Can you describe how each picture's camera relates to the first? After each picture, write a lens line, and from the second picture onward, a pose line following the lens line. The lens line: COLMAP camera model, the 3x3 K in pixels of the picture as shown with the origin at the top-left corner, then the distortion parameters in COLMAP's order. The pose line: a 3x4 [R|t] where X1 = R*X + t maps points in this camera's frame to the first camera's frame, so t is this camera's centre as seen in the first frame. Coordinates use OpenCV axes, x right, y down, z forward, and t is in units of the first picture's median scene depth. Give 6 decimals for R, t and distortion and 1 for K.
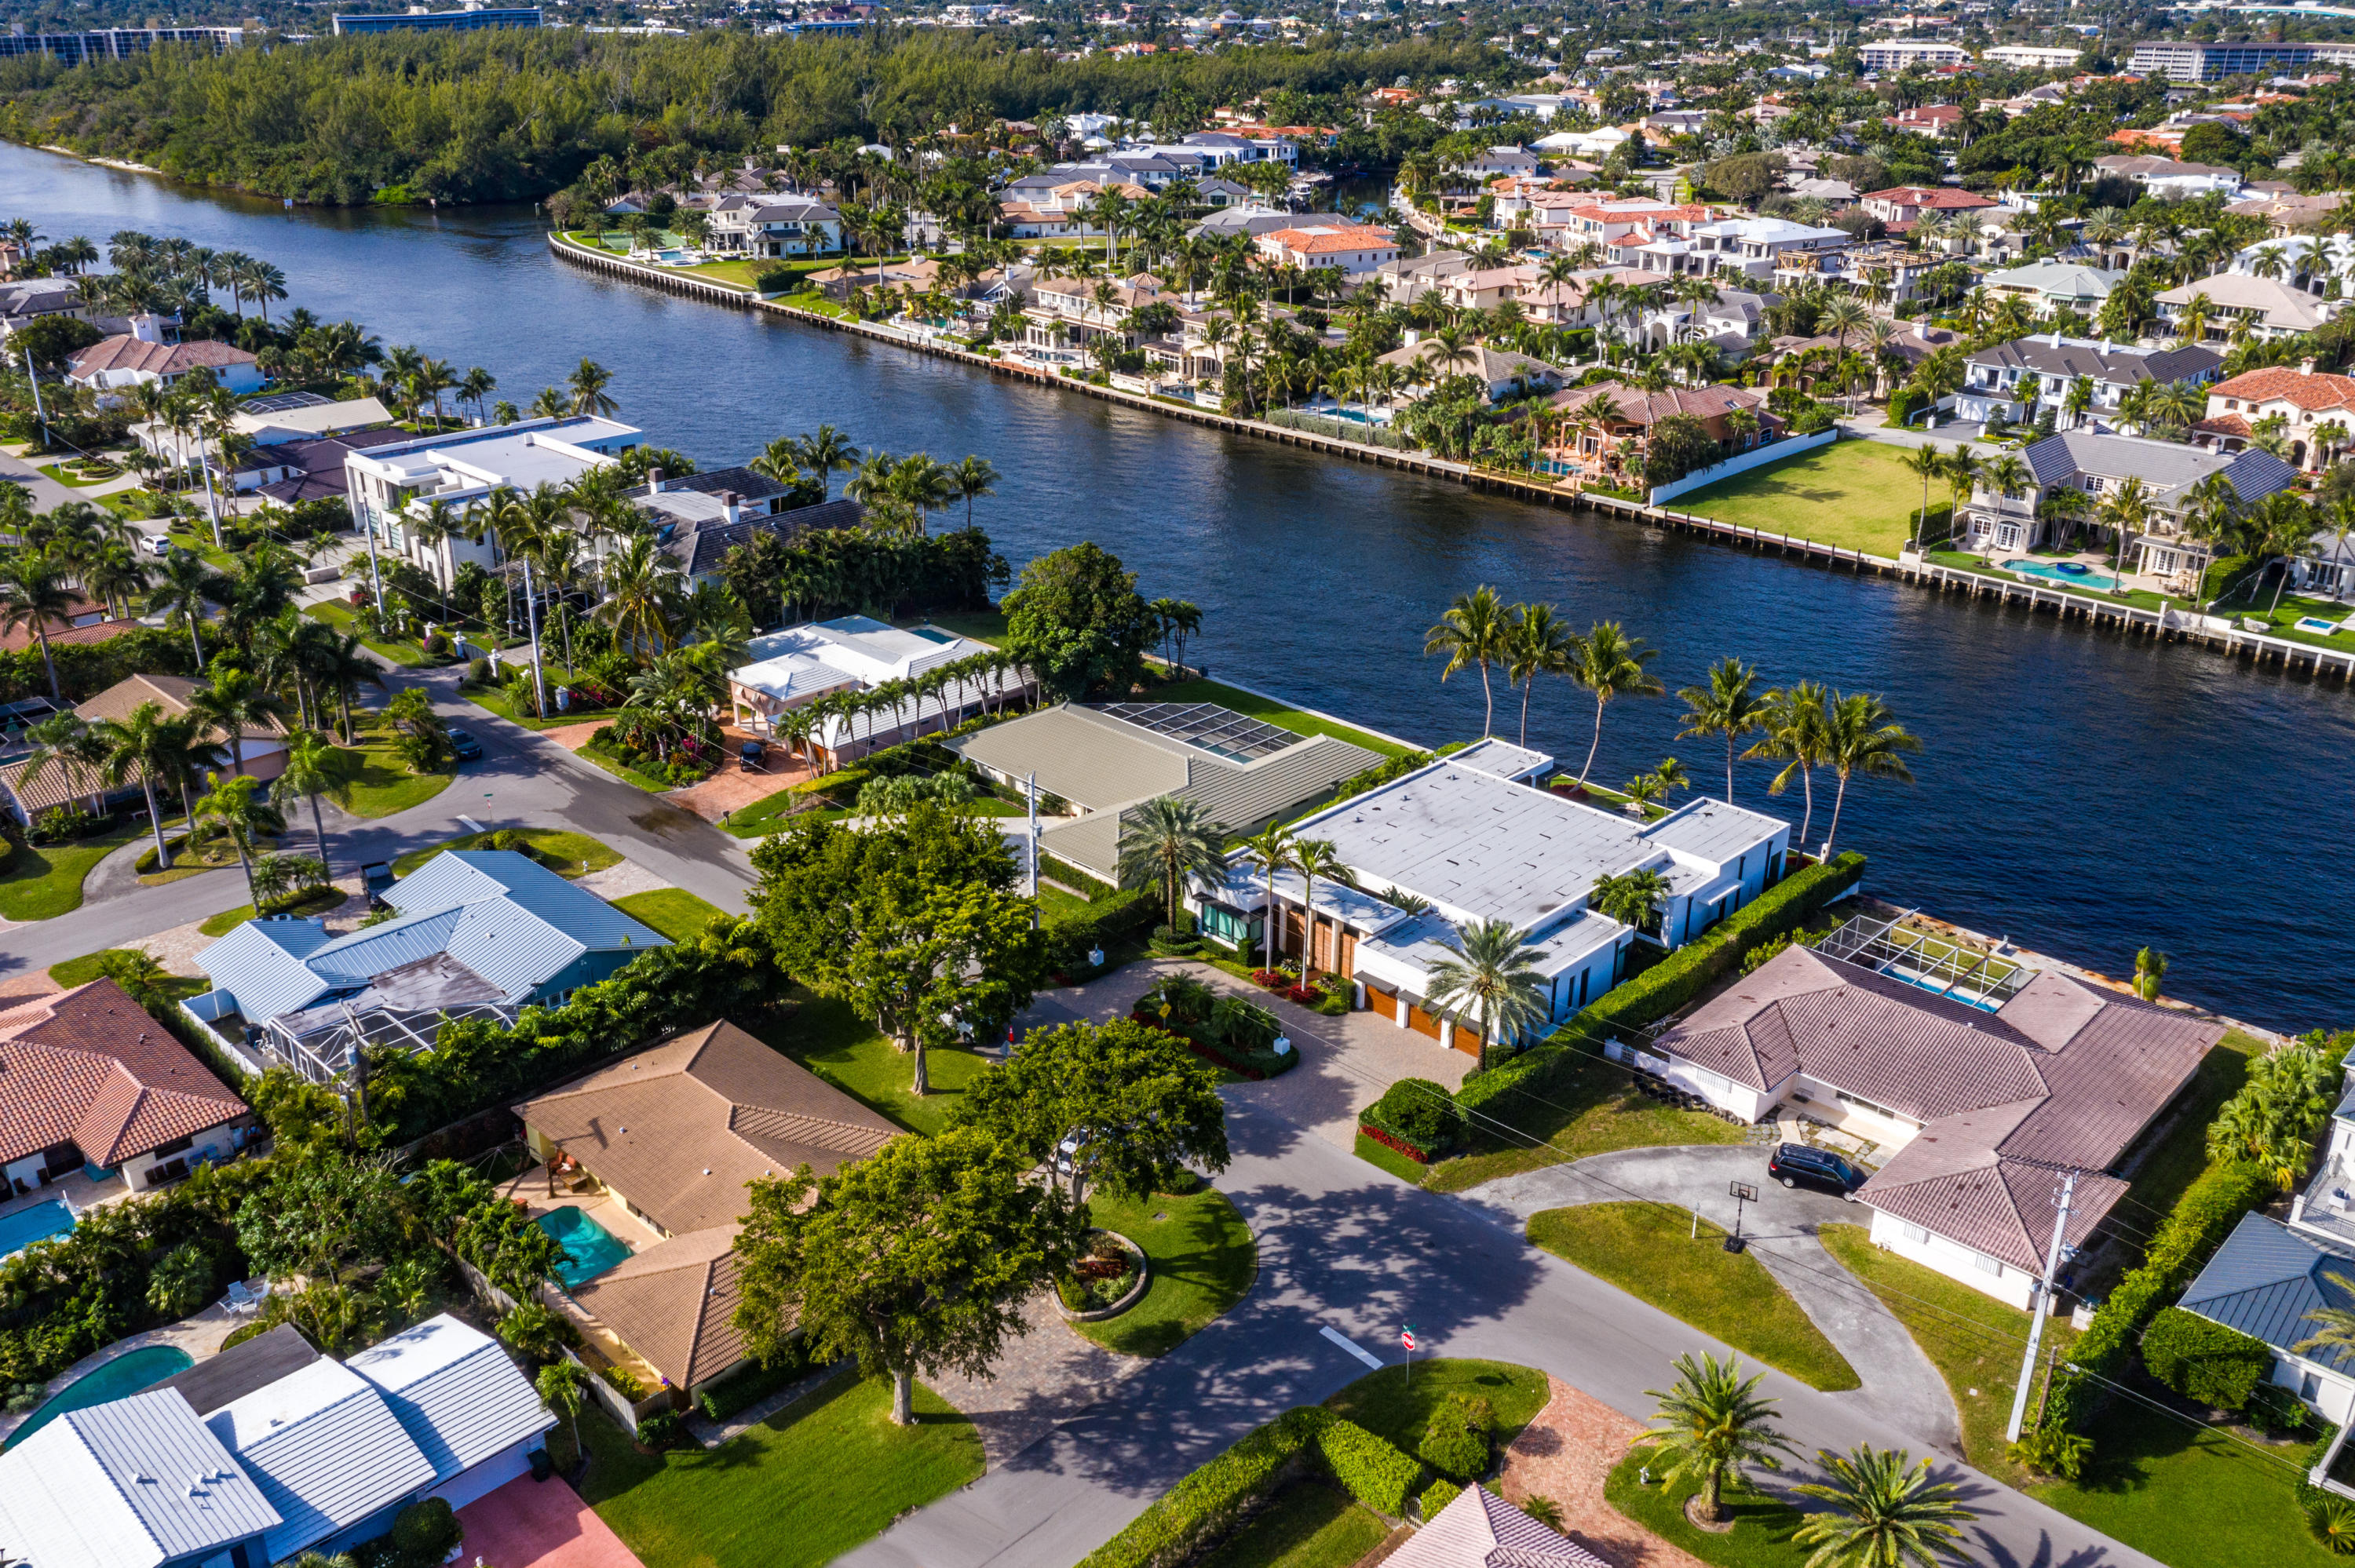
lens RADIAL K [[1891.9, 0, 1177.5], [0, 1891.9, 784.0], [0, 0, 1]] dist [-0.030470, 0.011733]
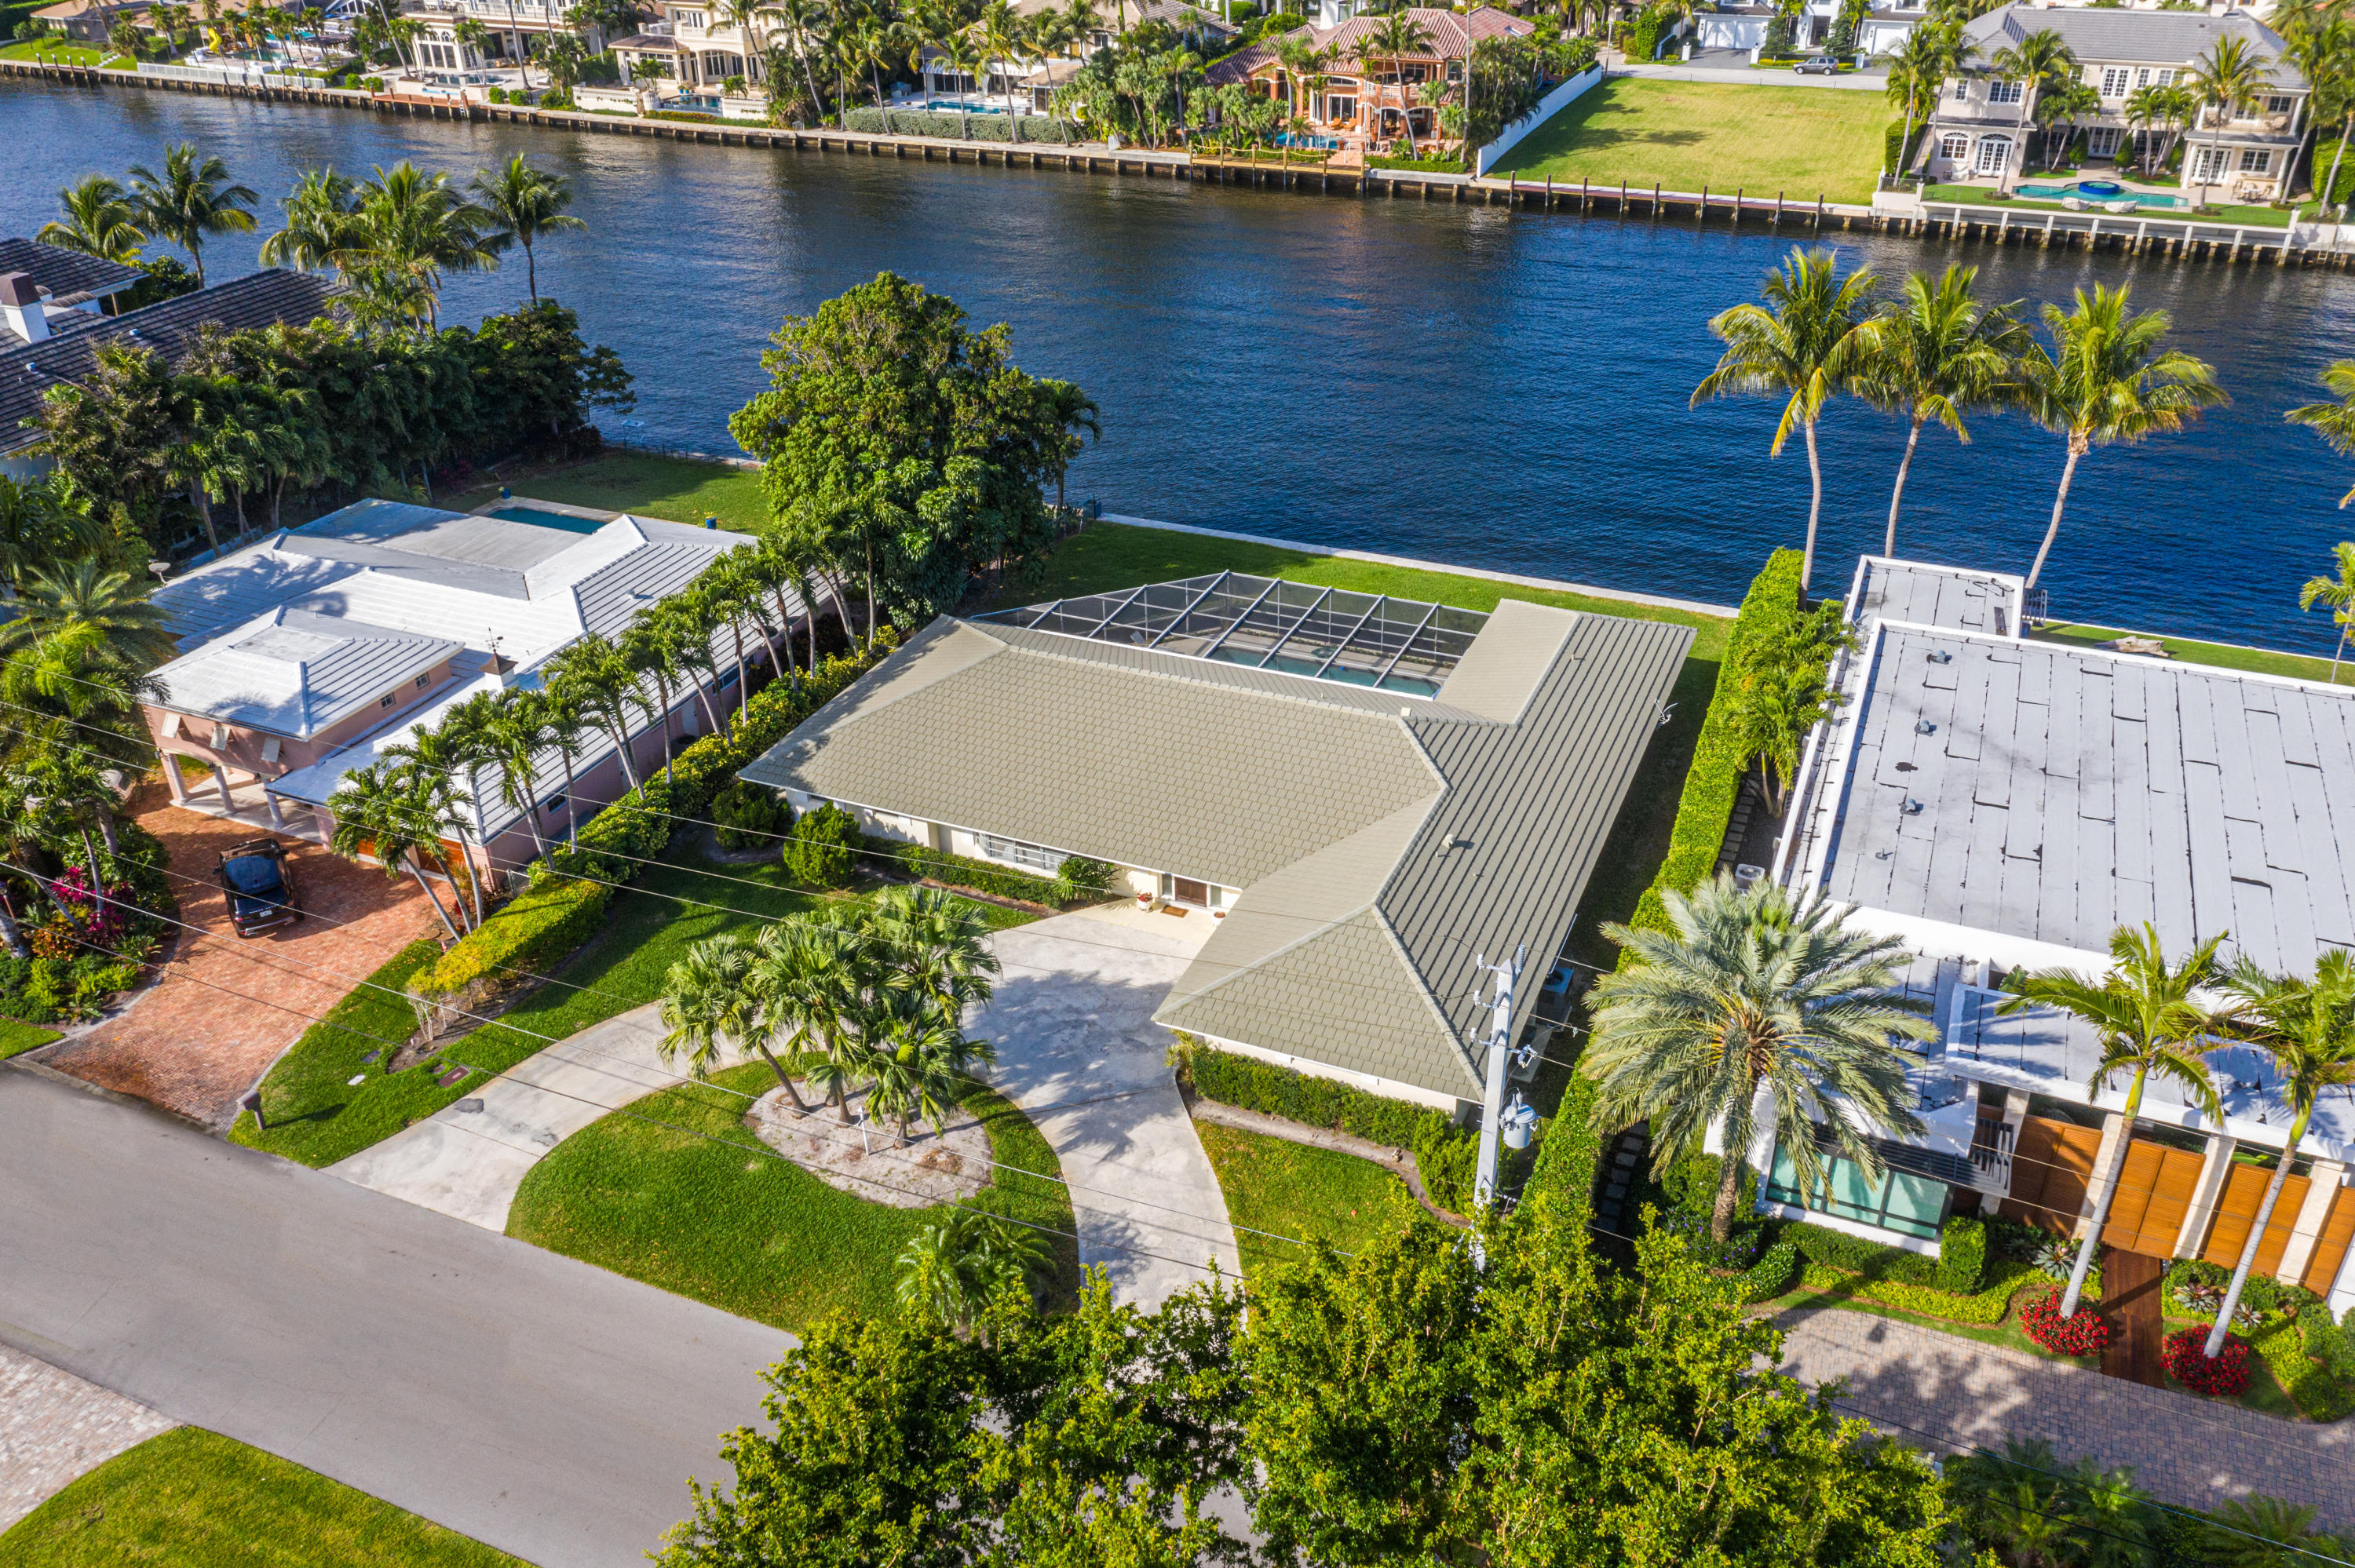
lens RADIAL K [[1835.9, 0, 1177.5], [0, 1835.9, 784.0], [0, 0, 1]] dist [-0.012260, -0.006637]
pose [[0.934412, -0.194468, 0.298422, -0.111662], [0.158852, 0.977394, 0.139527, -0.043330], [-0.318810, -0.082971, 0.944180, 0.415565]]
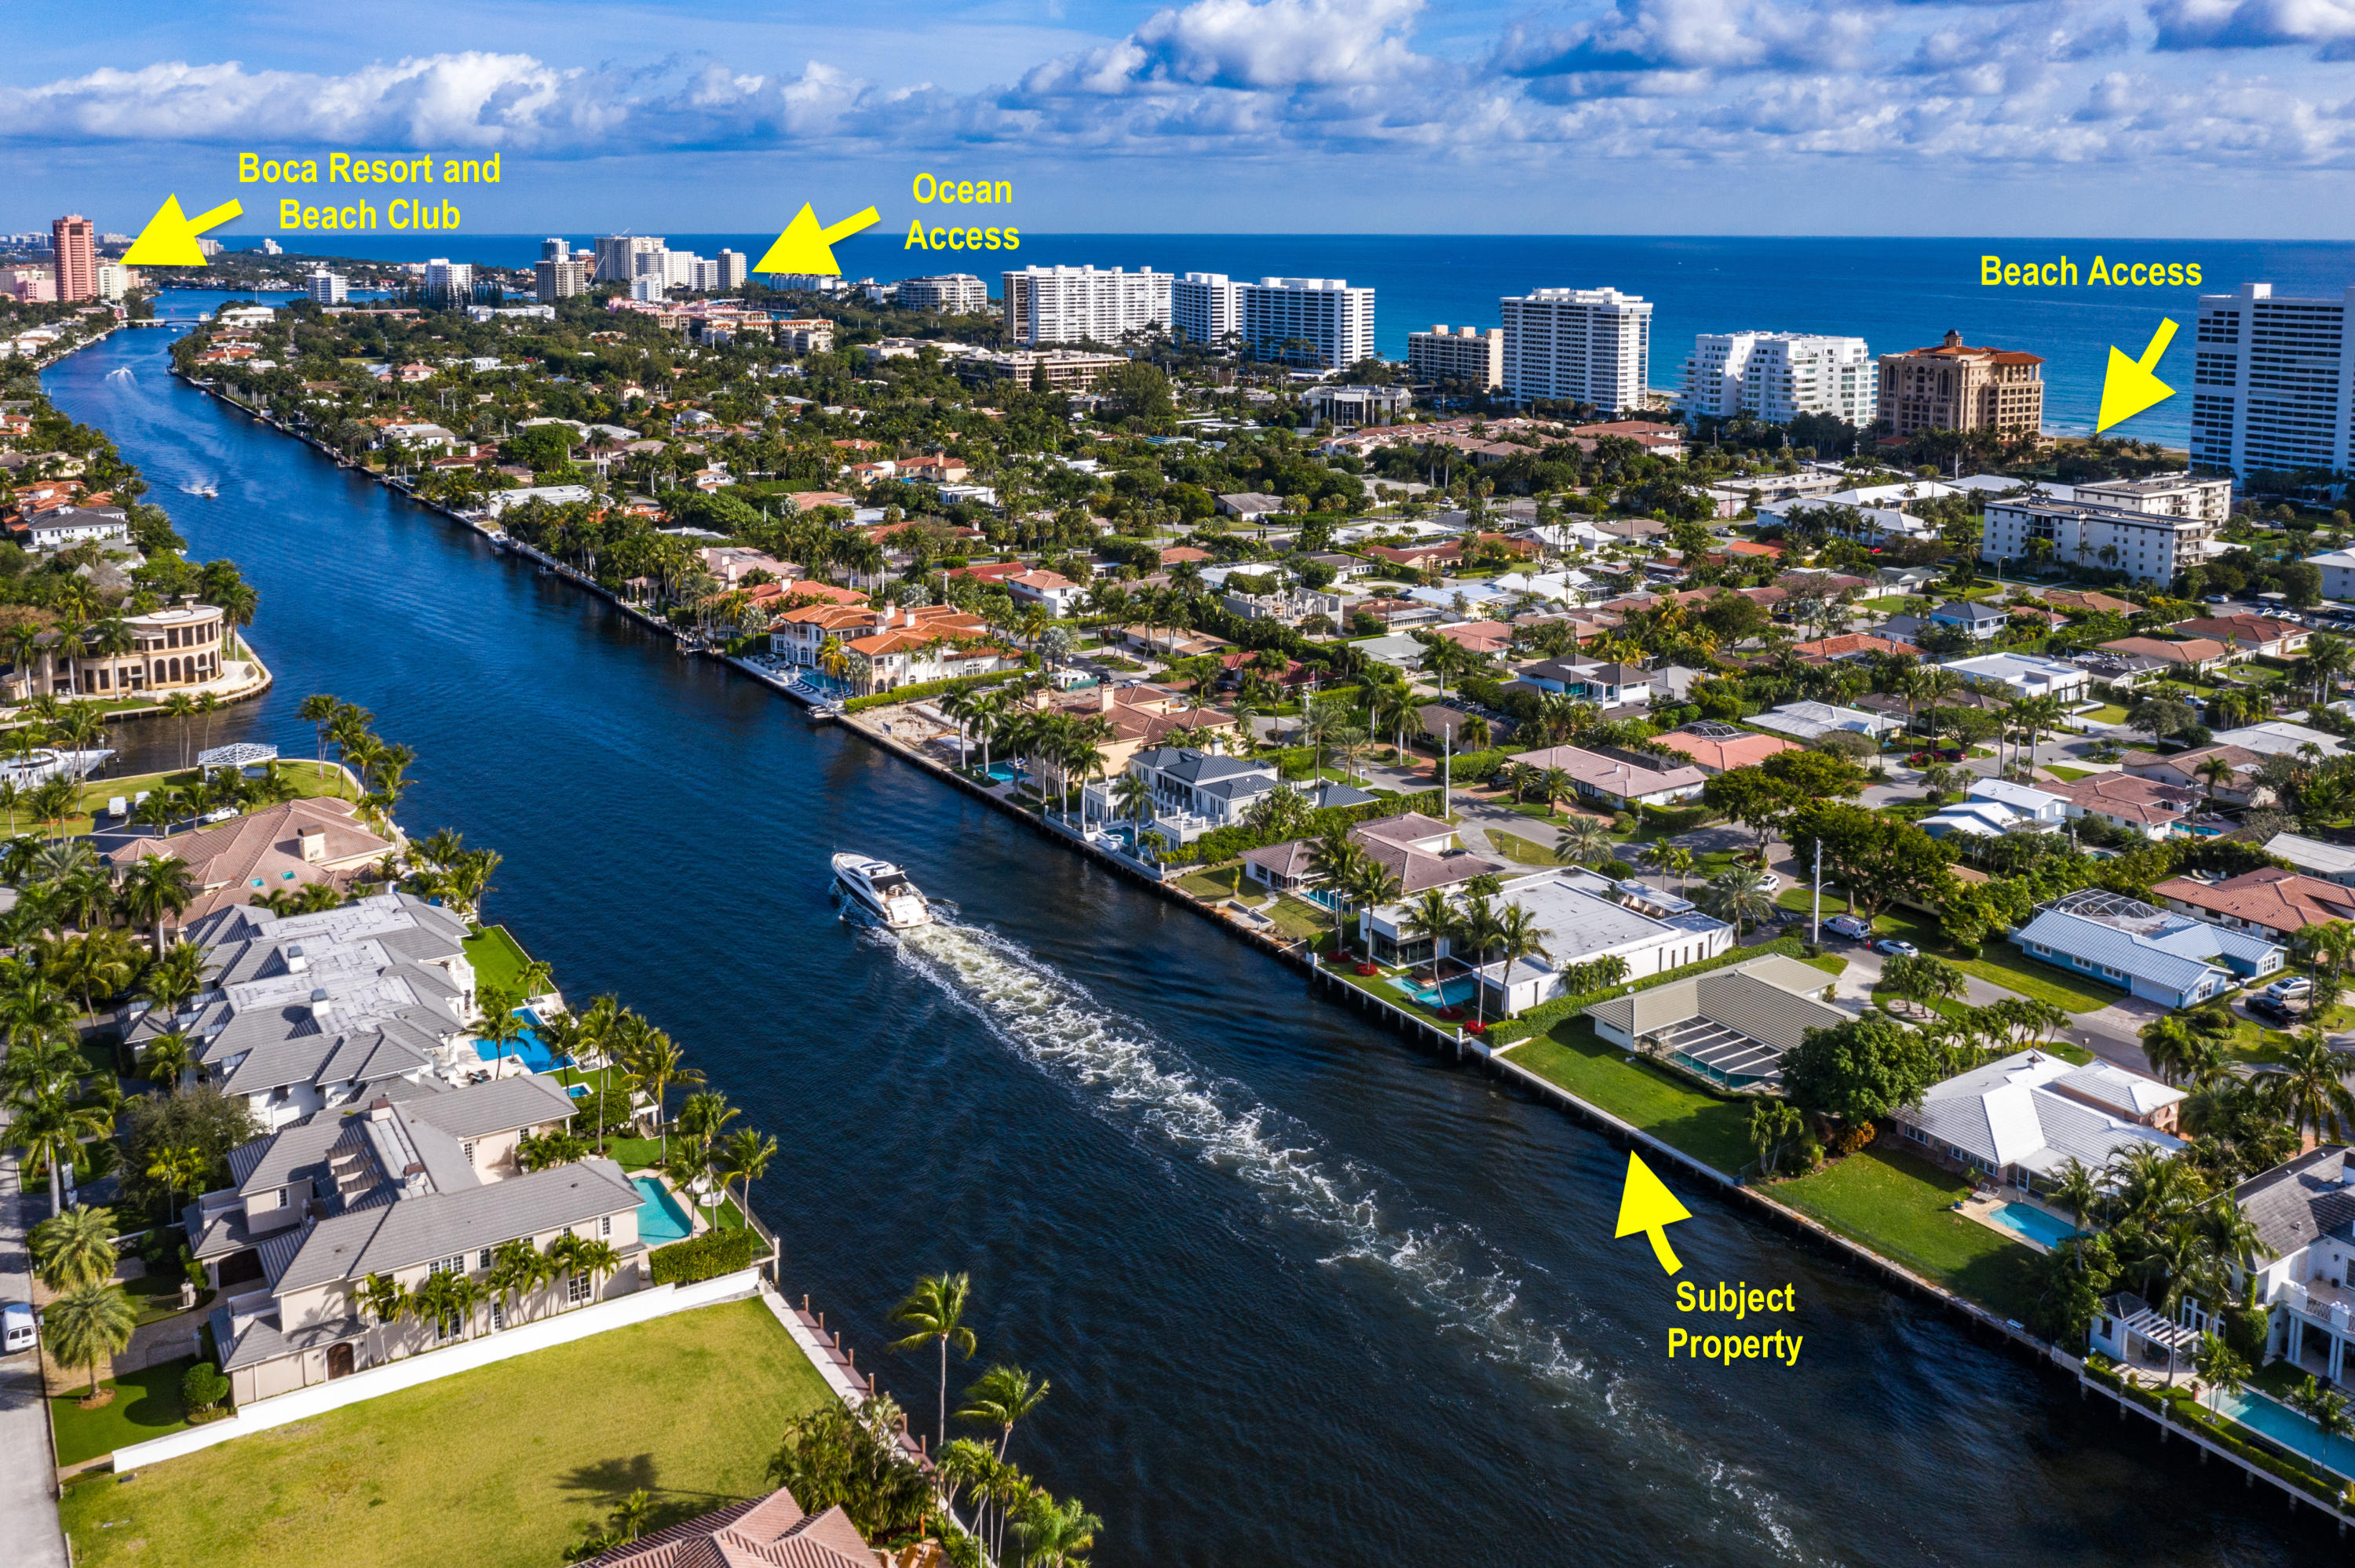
lens RADIAL K [[1949.7, 0, 1176.4], [0, 1949.7, 557.4], [0, 0, 1]] dist [-0.028151, 0.005857]
pose [[-0.974481, -0.042288, 0.220453, 0.075796], [0.084881, 0.839756, 0.536289, -0.747998], [-0.207805, 0.541315, -0.814736, 1.428210]]
